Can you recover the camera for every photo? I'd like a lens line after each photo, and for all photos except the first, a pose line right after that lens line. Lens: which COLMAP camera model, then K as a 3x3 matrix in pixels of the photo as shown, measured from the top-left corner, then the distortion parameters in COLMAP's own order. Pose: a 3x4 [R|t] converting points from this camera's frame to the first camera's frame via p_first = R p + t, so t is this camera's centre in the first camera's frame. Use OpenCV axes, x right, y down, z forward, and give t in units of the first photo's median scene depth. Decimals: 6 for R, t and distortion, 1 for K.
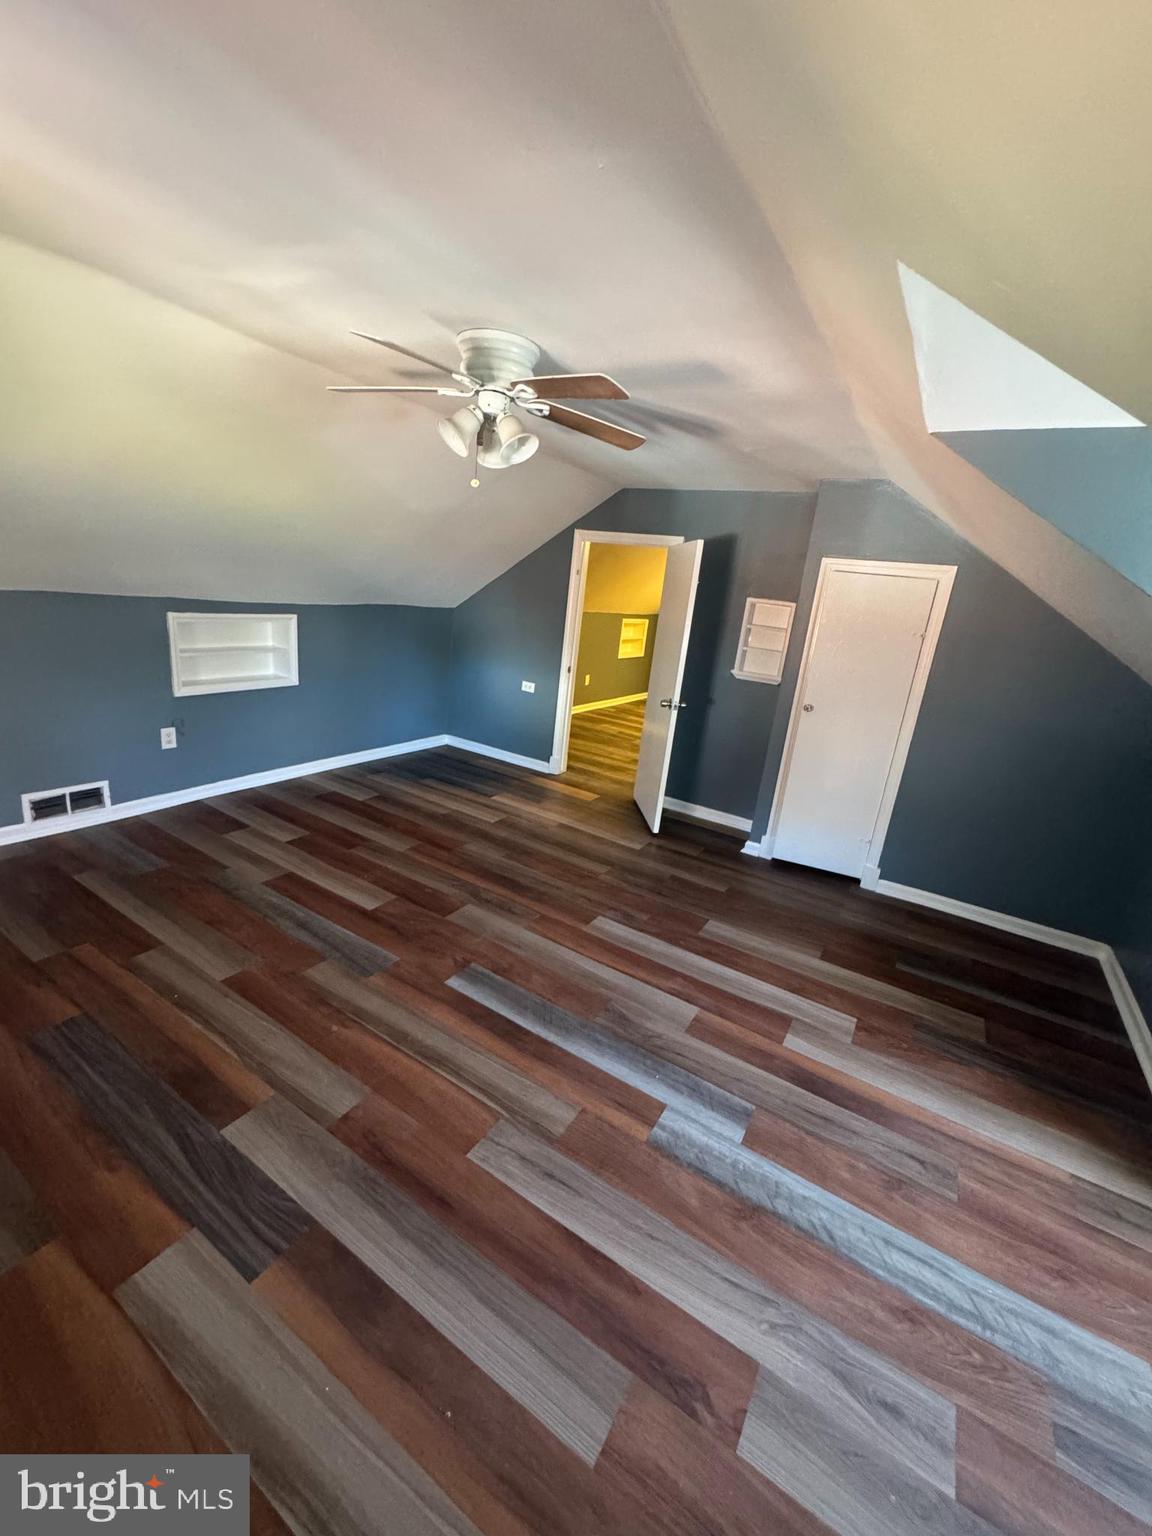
lens RADIAL K [[615.5, 0, 575.0], [0, 615.5, 767.2], [0, 0, 1]] dist [-0.003435, 0.001045]
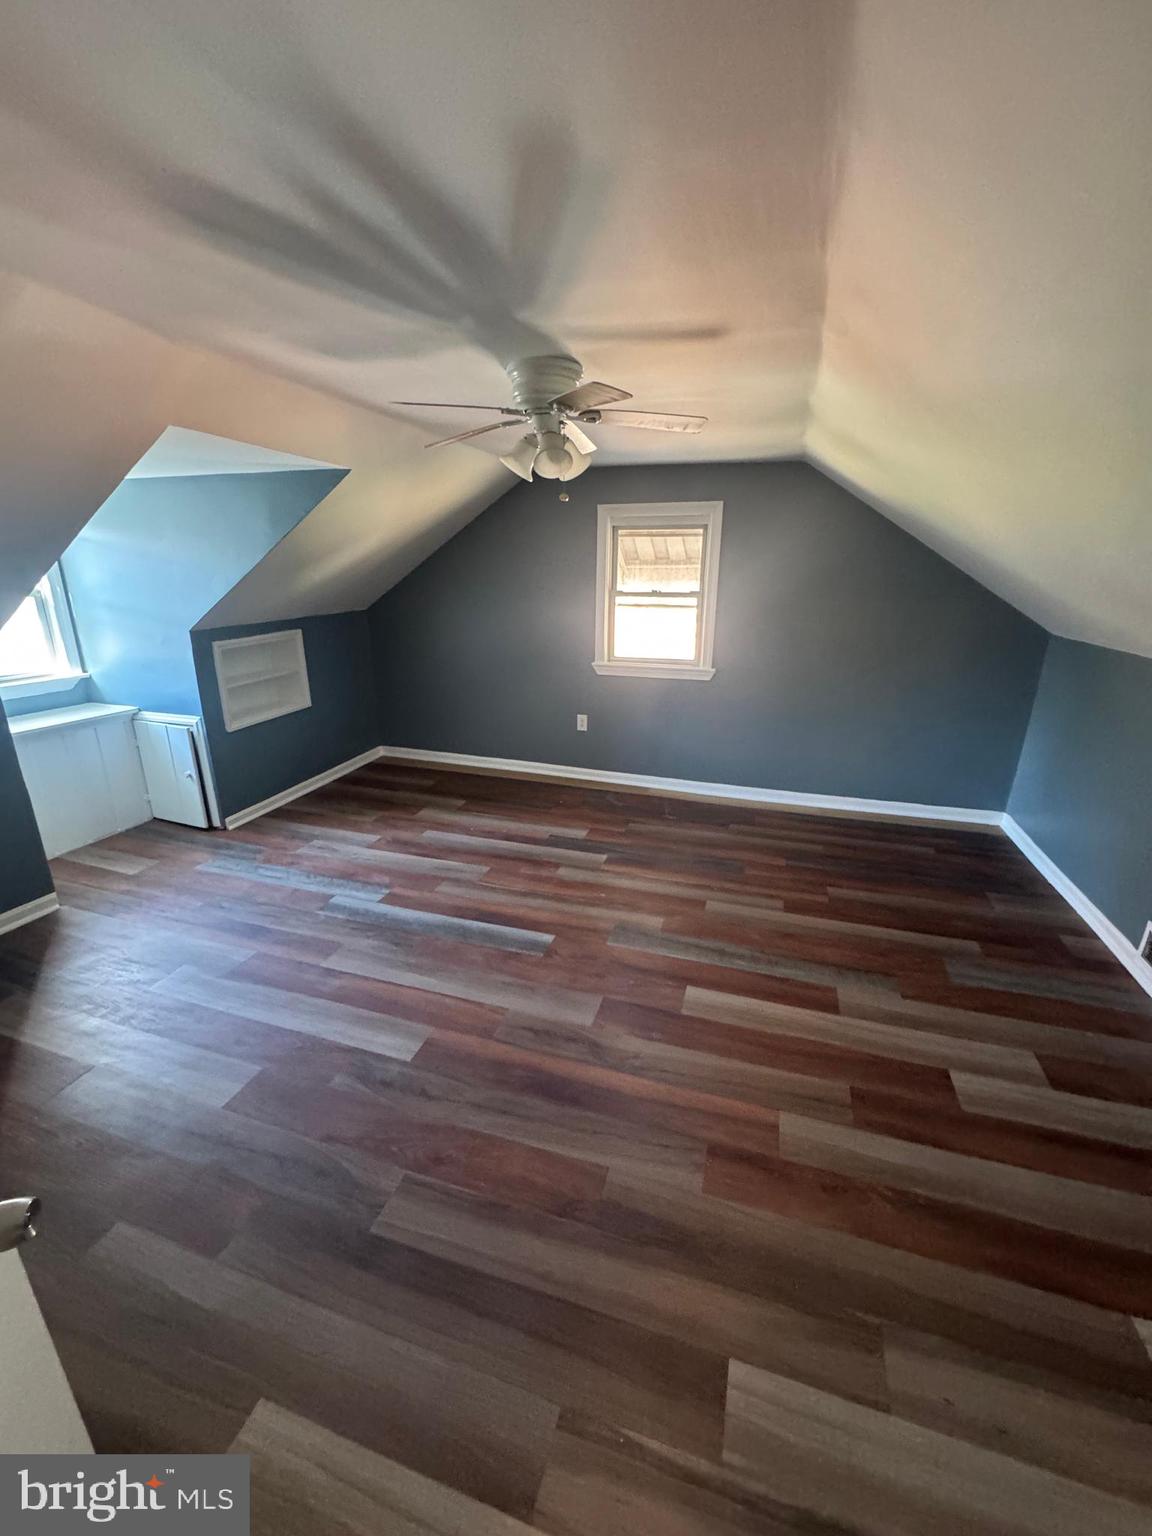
lens RADIAL K [[615.5, 0, 579.9], [0, 615.5, 767.3], [0, 0, 1]] dist [-0.003435, 0.001045]
pose [[-0.963857, -0.031802, -0.264516, 0.064693], [-0.173455, 0.828509, 0.532435, -0.578862], [0.202222, 0.559073, -0.804080, 1.883311]]
